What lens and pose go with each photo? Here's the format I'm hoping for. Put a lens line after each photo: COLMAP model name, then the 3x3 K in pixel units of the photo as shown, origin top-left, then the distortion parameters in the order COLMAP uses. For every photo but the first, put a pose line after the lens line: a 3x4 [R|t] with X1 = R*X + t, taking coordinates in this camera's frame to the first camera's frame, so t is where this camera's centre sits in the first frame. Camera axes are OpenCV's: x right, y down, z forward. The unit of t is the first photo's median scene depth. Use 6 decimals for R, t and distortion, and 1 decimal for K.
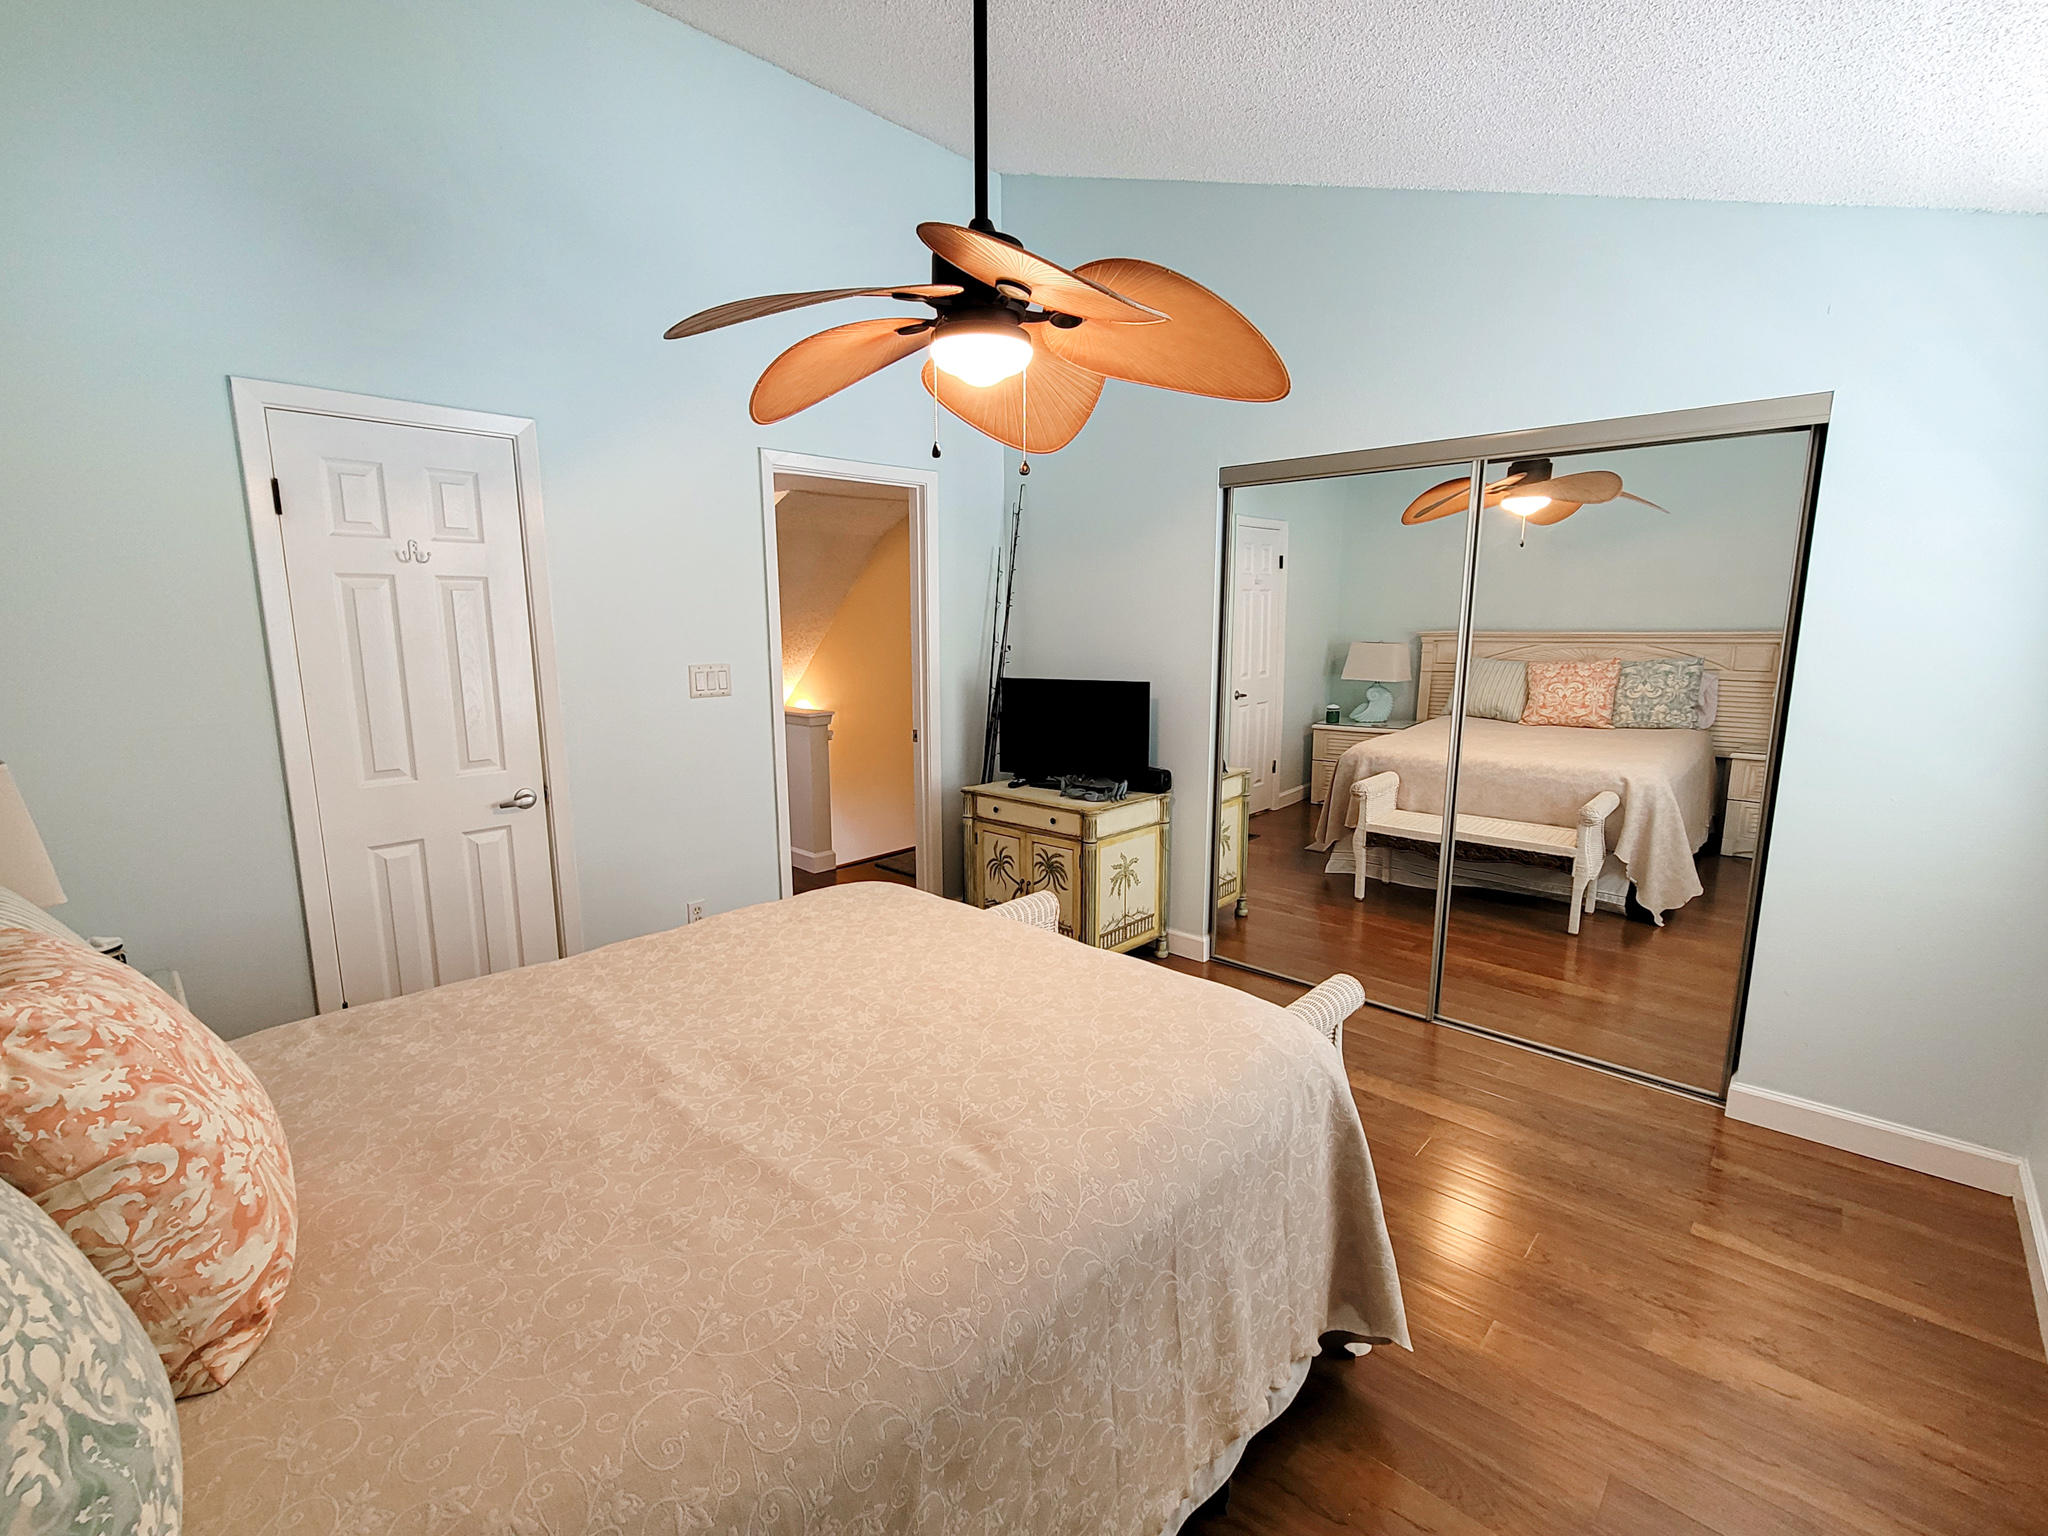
lens RADIAL K [[952.6, 0, 1018.5], [0, 952.6, 777.3], [0, 0, 1]] dist [0.000179, -0.000465]
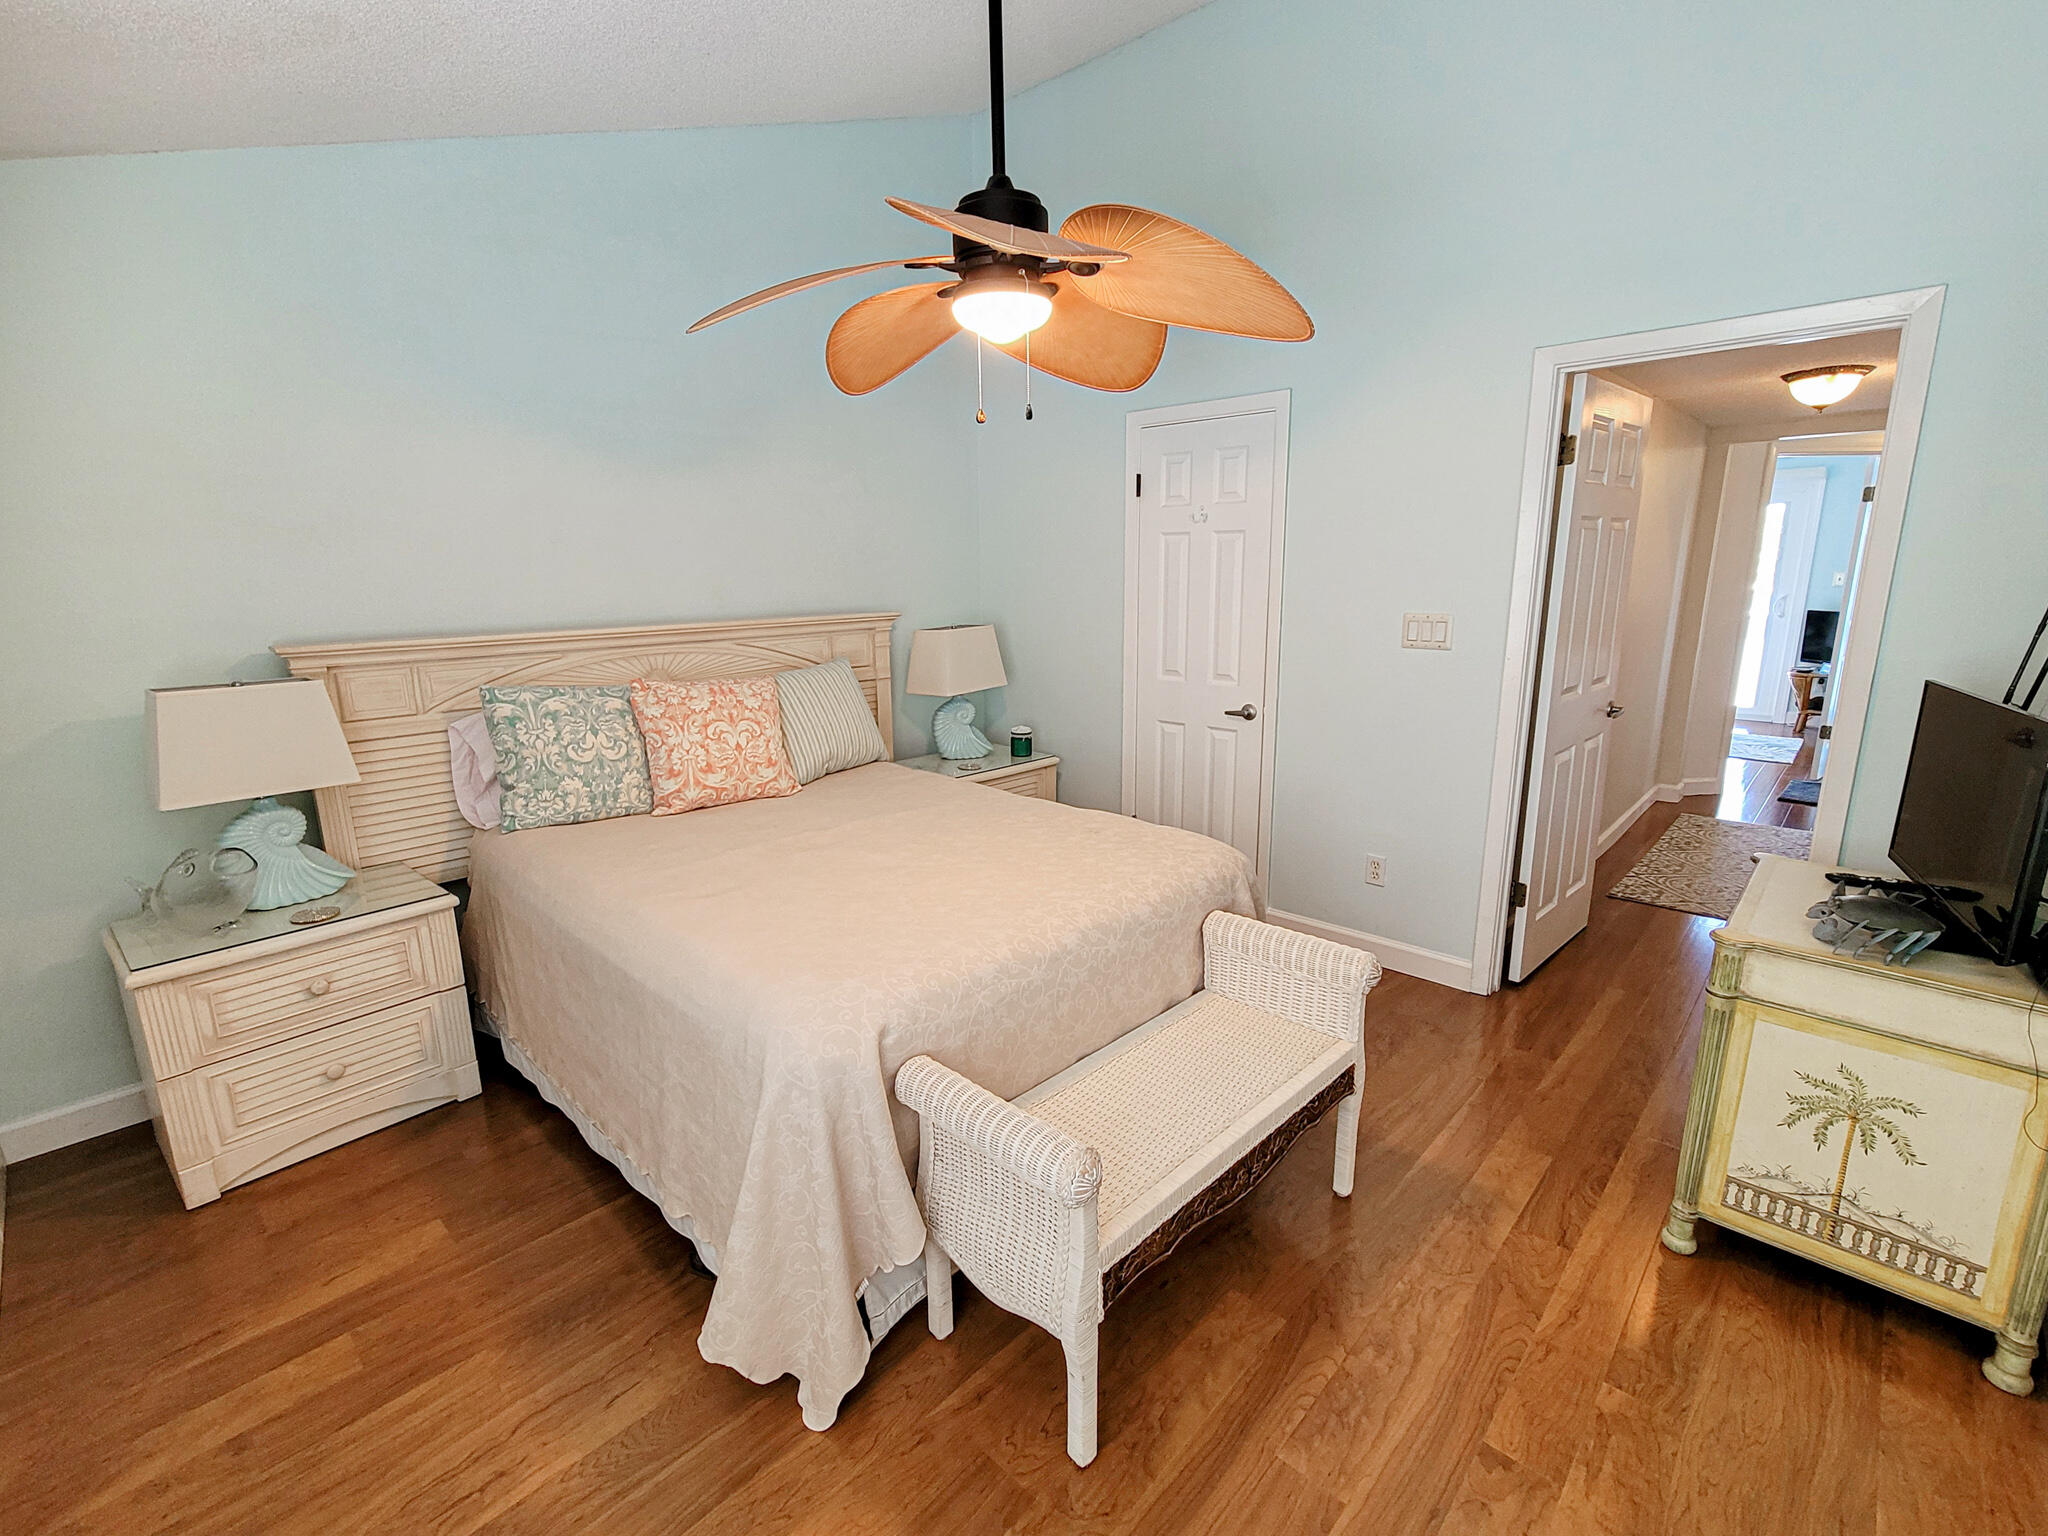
lens RADIAL K [[963.9, 0, 1016.7], [0, 963.9, 772.8], [0, 0, 1]] dist [0.000306, -0.000165]
pose [[-0.042990, 0.219450, -0.974676, 0.790798], [-0.159909, 0.961489, 0.223534, -0.144676], [0.986195, 0.165470, -0.006242, 0.795585]]
